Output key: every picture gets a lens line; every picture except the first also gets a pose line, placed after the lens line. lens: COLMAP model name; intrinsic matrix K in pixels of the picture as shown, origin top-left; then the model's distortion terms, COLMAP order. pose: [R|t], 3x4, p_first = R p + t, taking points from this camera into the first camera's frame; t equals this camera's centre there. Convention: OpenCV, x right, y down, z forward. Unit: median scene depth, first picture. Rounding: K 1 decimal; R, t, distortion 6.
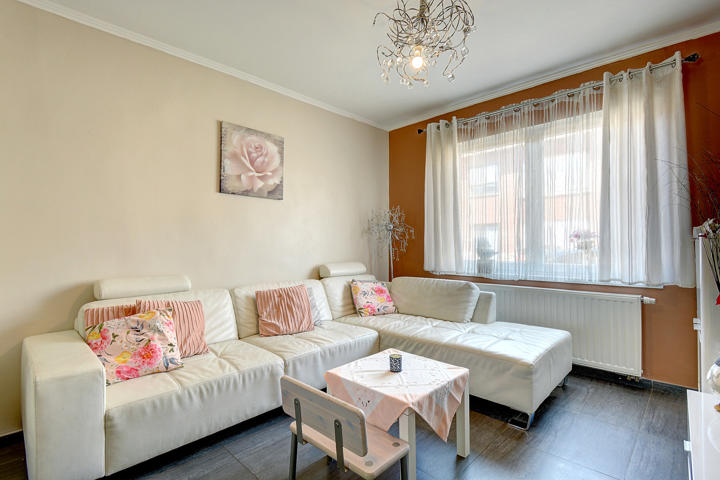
lens RADIAL K [[349.7, 0, 363.0], [0, 349.7, 235.3], [0, 0, 1]] dist [0.004536, -0.000606]
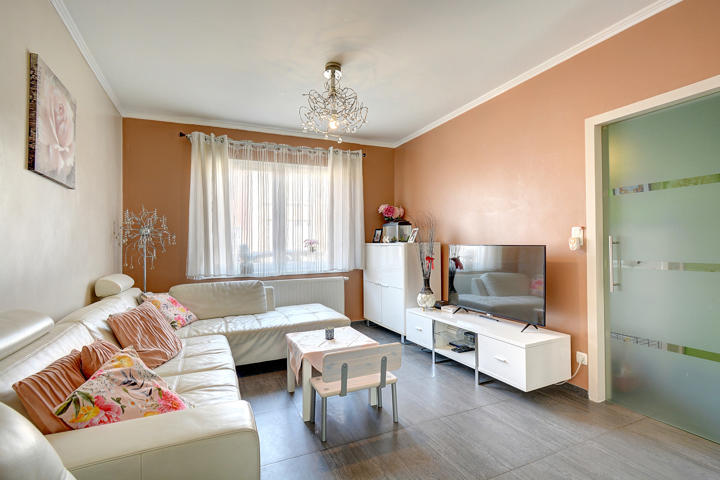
lens RADIAL K [[349.7, 0, 363.5], [0, 349.7, 243.1], [0, 0, 1]] dist [0.004536, -0.000606]
pose [[0.349398, 0.003937, 0.936966, -0.728996], [-0.009292, 0.999957, -0.000737, 0.000337], [-0.936928, -0.008449, 0.349419, 0.233509]]
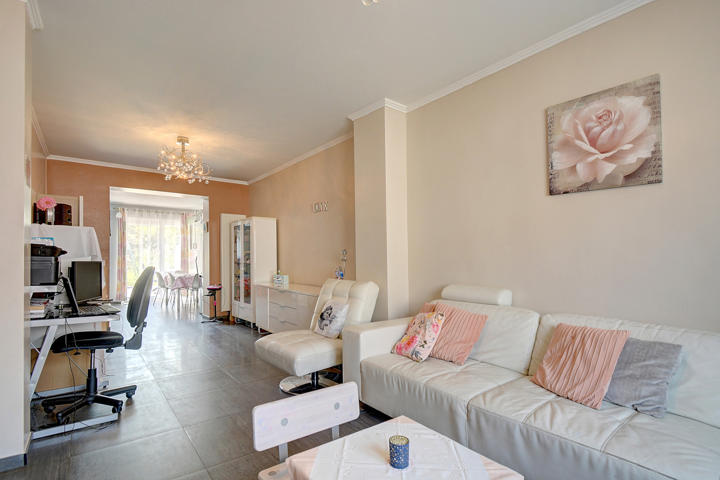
lens RADIAL K [[349.7, 0, 359.6], [0, 349.7, 252.8], [0, 0, 1]] dist [0.004536, -0.000606]
pose [[-0.143292, -0.008061, -0.989648, 0.439204], [0.017709, 0.999786, -0.010707, 0.012732], [0.989522, -0.019060, -0.143118, 0.633783]]
